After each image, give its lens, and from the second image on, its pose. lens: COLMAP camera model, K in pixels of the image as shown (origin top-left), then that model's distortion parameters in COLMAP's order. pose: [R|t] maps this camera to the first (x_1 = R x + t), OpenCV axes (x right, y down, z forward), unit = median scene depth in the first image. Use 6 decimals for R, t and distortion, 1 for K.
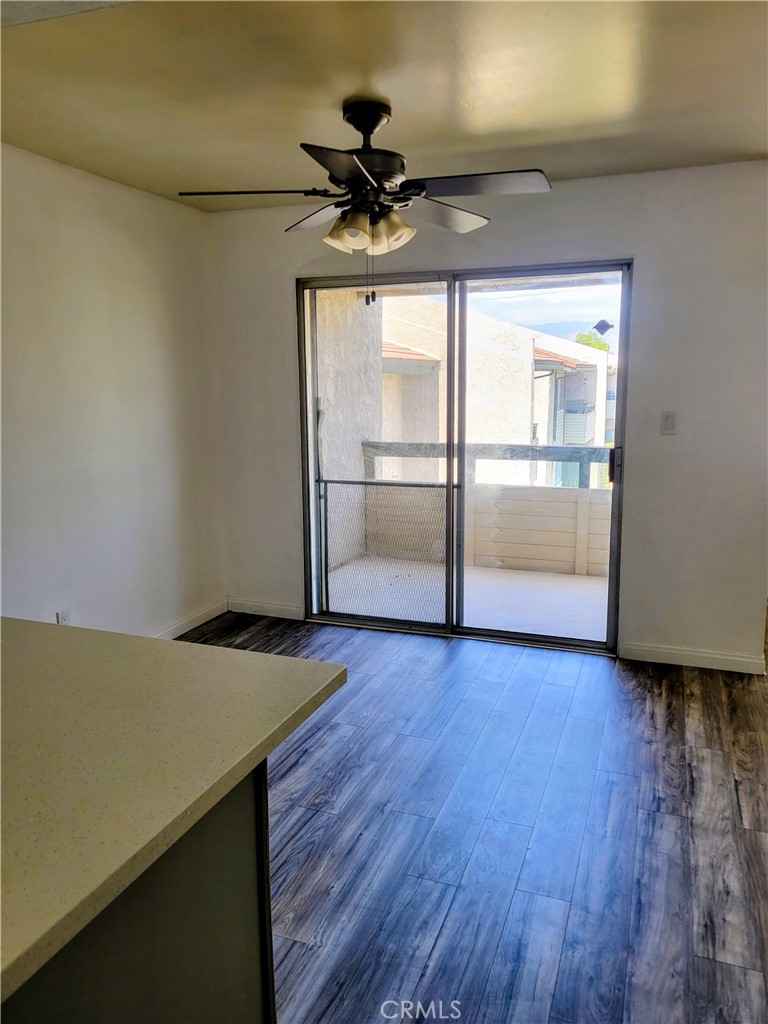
lens RADIAL K [[766.3, 0, 384.9], [0, 766.3, 502.6], [0, 0, 1]] dist [0.038292, -0.013258]
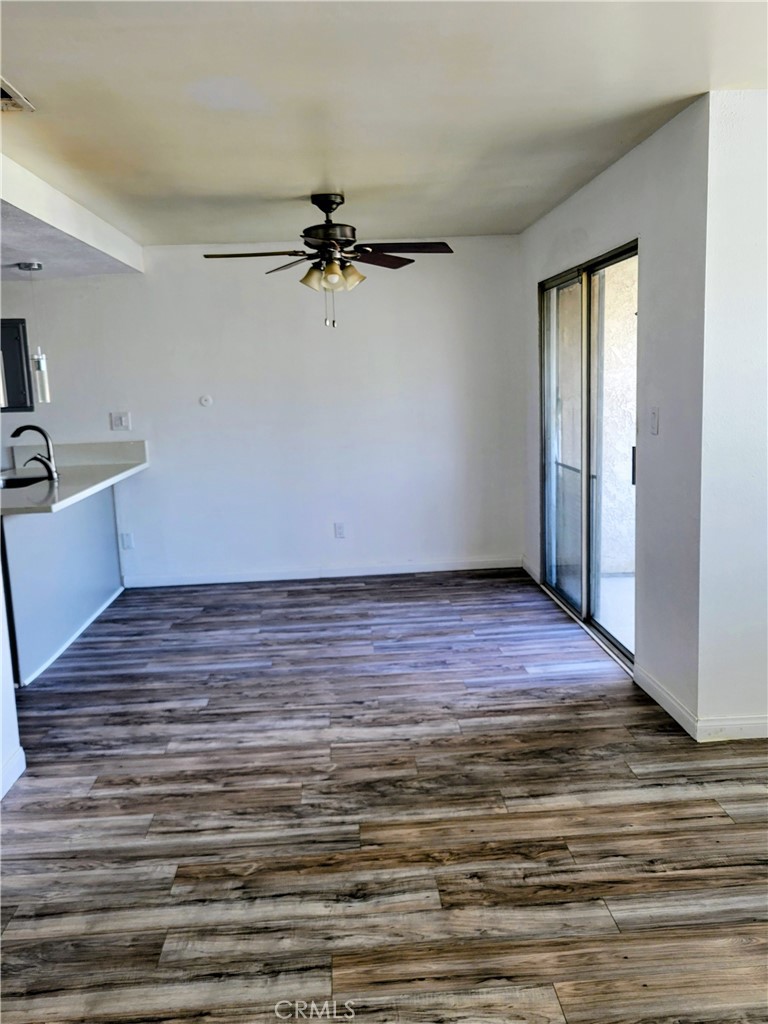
lens RADIAL K [[844.3, 0, 389.1], [0, 844.3, 519.7], [0, 0, 1]] dist [0.018054, 0.010665]
pose [[0.431469, 0.153346, -0.888999, 1.630244], [-0.124087, 0.986168, 0.109883, -0.091270], [0.893553, 0.062903, 0.444529, 0.459256]]
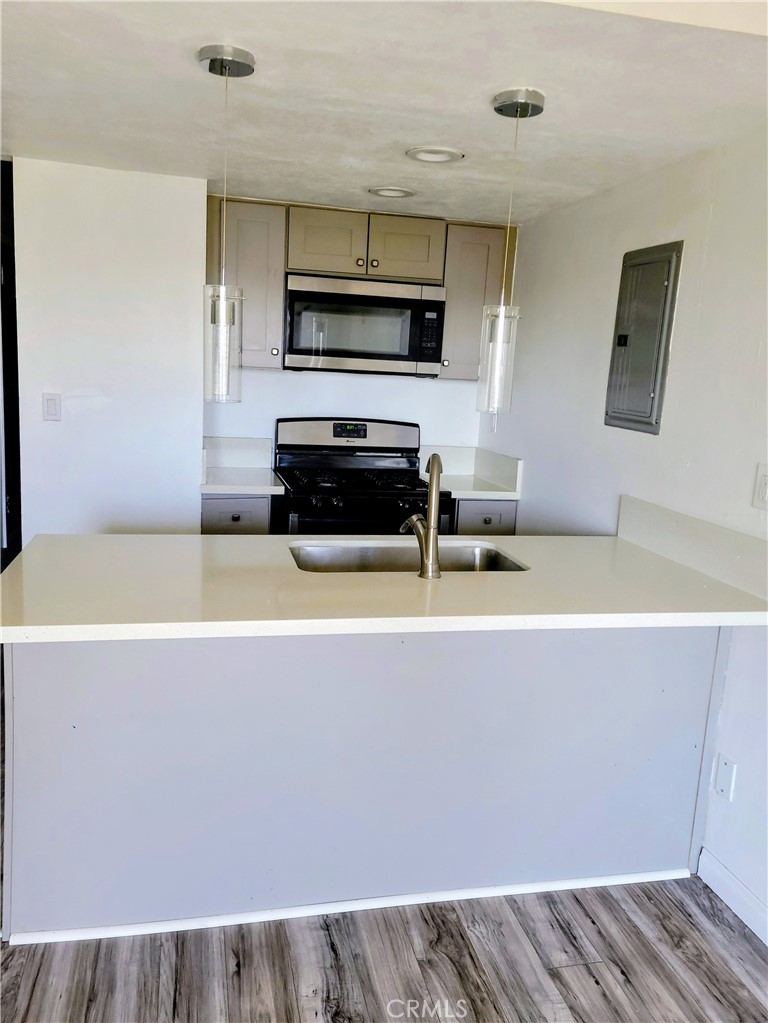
lens RADIAL K [[808.8, 0, 380.1], [0, 808.8, 501.2], [0, 0, 1]] dist [0.042894, -0.029725]
pose [[-0.828351, 0.077028, -0.554888, 0.030884], [-0.126461, 0.939224, 0.319165, -0.221577], [0.545749, 0.334552, -0.768266, 1.254404]]
